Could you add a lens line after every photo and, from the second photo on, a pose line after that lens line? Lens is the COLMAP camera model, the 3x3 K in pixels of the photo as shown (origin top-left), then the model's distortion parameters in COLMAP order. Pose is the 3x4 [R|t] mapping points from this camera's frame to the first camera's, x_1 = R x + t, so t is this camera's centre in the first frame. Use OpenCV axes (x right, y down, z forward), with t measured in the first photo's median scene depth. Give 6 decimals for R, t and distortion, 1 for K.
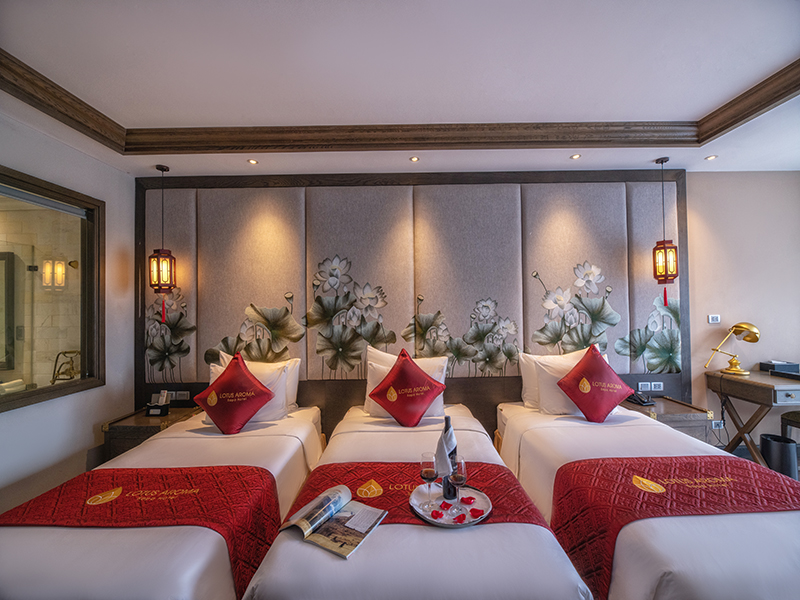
lens RADIAL K [[319.5, 0, 400.0], [0, 319.5, 300.0], [0, 0, 1]] dist [-0.001810, -0.000240]
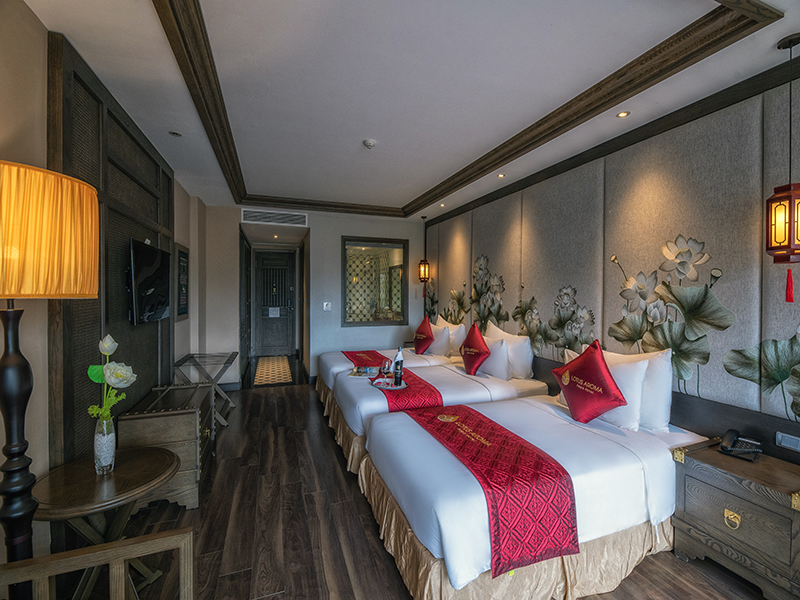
lens RADIAL K [[335.4, 0, 396.4], [0, 335.4, 292.4], [0, 0, 1]] dist [-0.000550, -0.000082]
pose [[0.338762, 0.023793, -0.940571, 1.071522], [0.000886, 0.999672, 0.025608, -0.011990], [0.940872, -0.009509, 0.338629, 0.141832]]
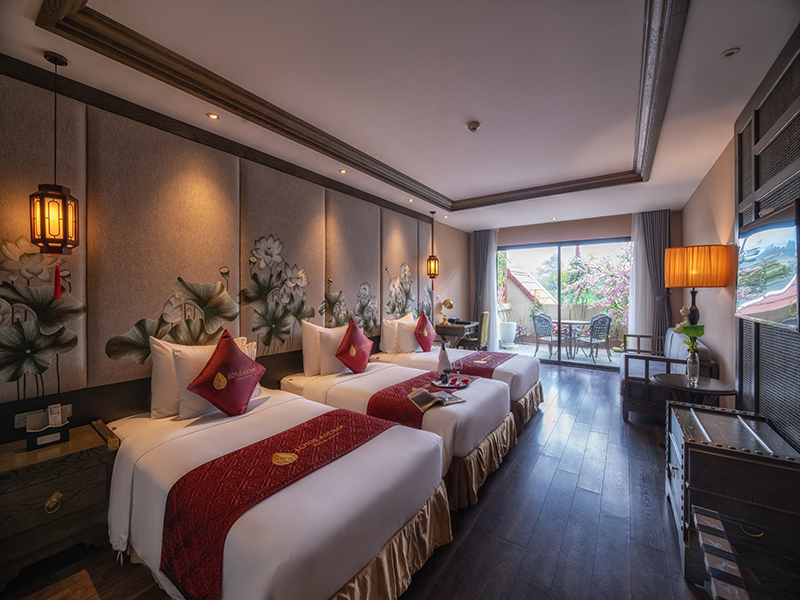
lens RADIAL K [[335.4, 0, 396.4], [0, 335.4, 292.4], [0, 0, 1]] dist [-0.000550, -0.000082]
pose [[0.566279, 0.016123, 0.824056, -0.865057], [-0.025203, 0.999680, -0.002240, 0.038493], [-0.823828, -0.019500, 0.566504, 0.048961]]
